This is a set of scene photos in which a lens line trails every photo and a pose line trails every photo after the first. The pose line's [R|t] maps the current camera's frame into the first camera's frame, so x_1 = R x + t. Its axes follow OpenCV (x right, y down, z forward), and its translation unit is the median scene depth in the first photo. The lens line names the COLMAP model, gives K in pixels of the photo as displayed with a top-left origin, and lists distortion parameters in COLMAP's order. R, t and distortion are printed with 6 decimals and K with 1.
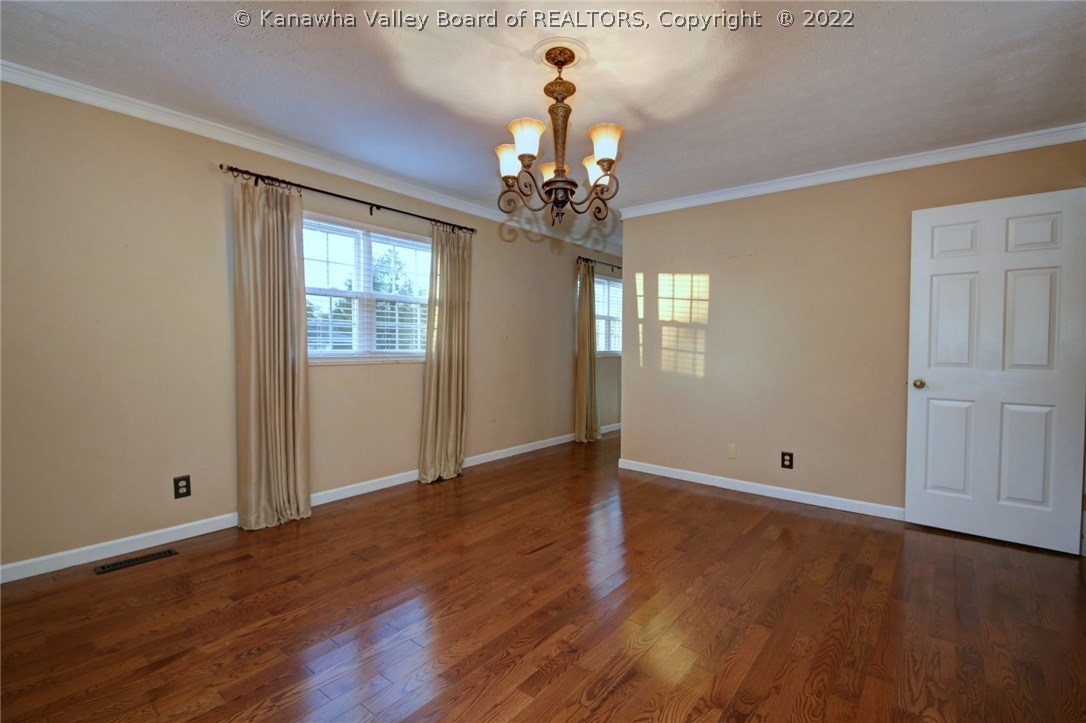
lens RADIAL K [[498.7, 0, 544.5], [0, 498.7, 362.2], [0, 0, 1]] dist [0.015984, -0.015214]
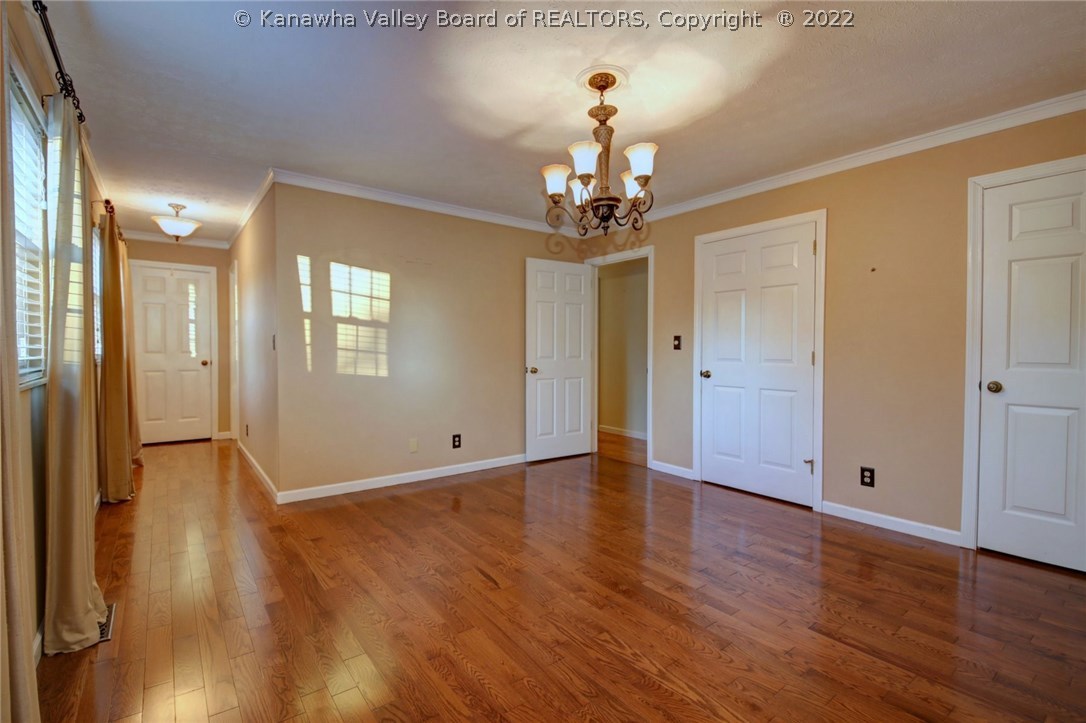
lens RADIAL K [[498.7, 0, 545.5], [0, 498.7, 357.4], [0, 0, 1]] dist [0.015984, -0.015214]
pose [[0.218247, -0.025445, 0.975562, -0.564430], [0.030953, 0.999338, 0.019140, -0.018634], [-0.975403, 0.026019, 0.218890, 0.471622]]
